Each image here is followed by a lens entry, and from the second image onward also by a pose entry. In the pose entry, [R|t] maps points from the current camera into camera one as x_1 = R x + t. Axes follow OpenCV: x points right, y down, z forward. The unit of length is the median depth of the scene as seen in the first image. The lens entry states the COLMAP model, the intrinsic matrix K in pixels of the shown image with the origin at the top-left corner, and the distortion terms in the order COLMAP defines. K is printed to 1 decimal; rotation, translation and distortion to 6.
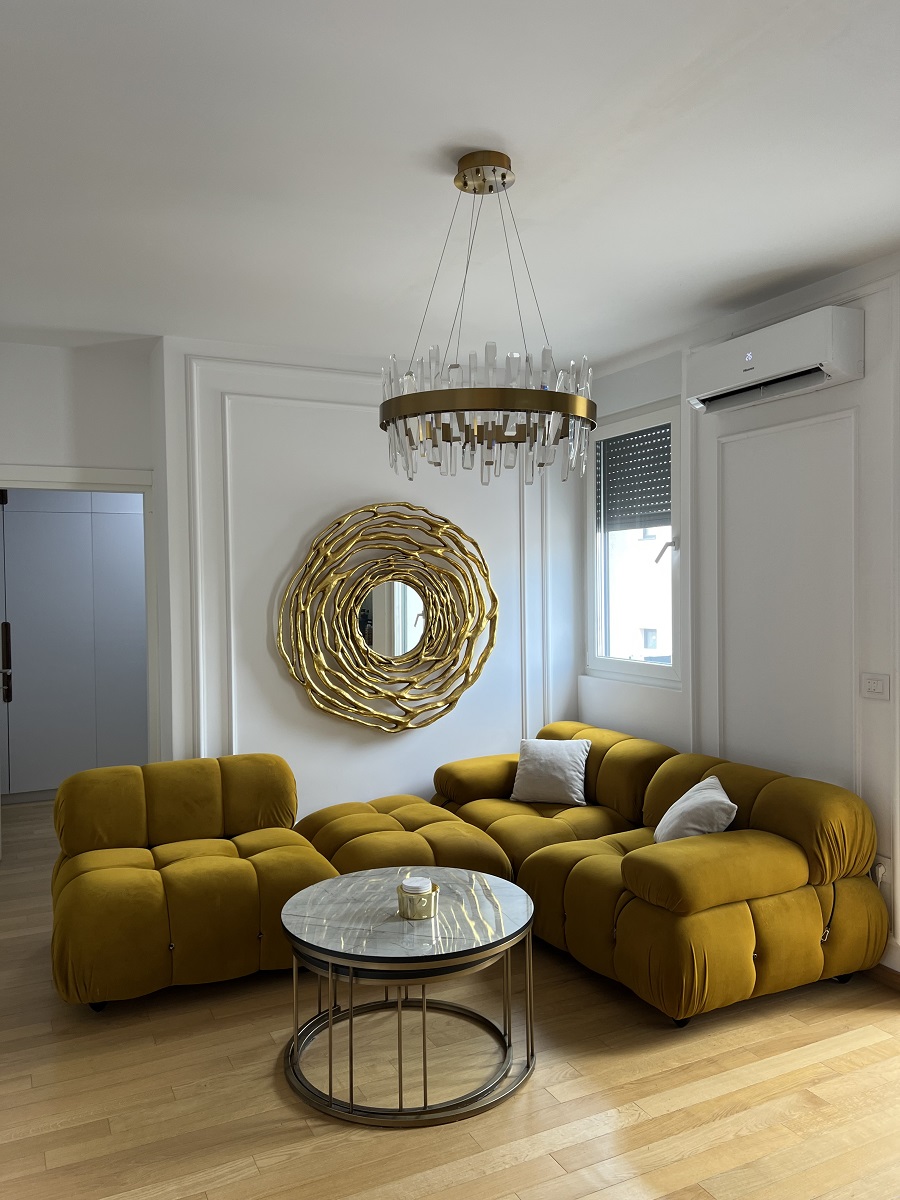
lens RADIAL K [[912.9, 0, 450.0], [0, 912.9, 600.0], [0, 0, 1]] dist [0.091687, 0.000234]
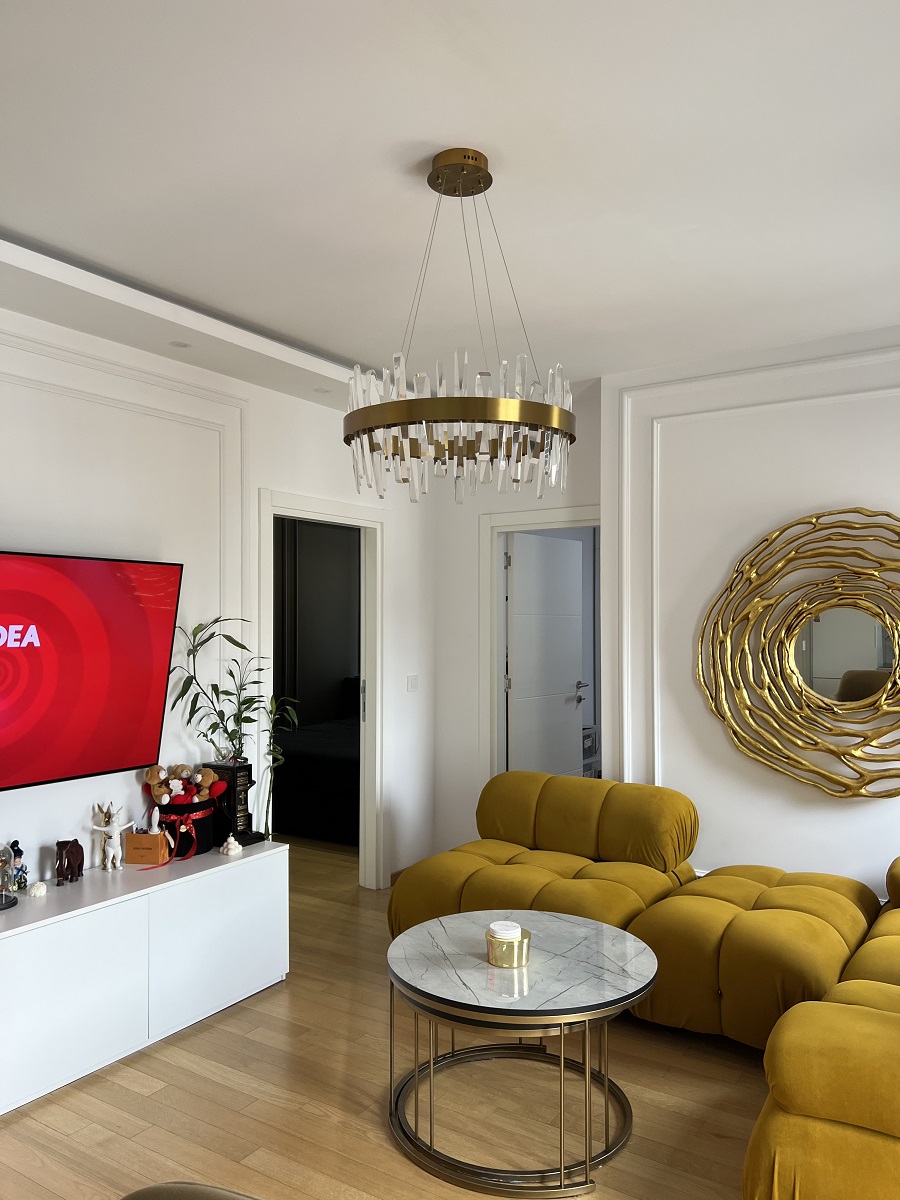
lens RADIAL K [[901.6, 0, 450.8], [0, 901.6, 608.2], [0, 0, 1]] dist [0.043332, 0.000787]
pose [[0.505054, -0.001998, -0.863085, 0.469656], [-0.022723, 0.999620, -0.015611, 0.000303], [0.862788, 0.027496, 0.504817, 0.313717]]
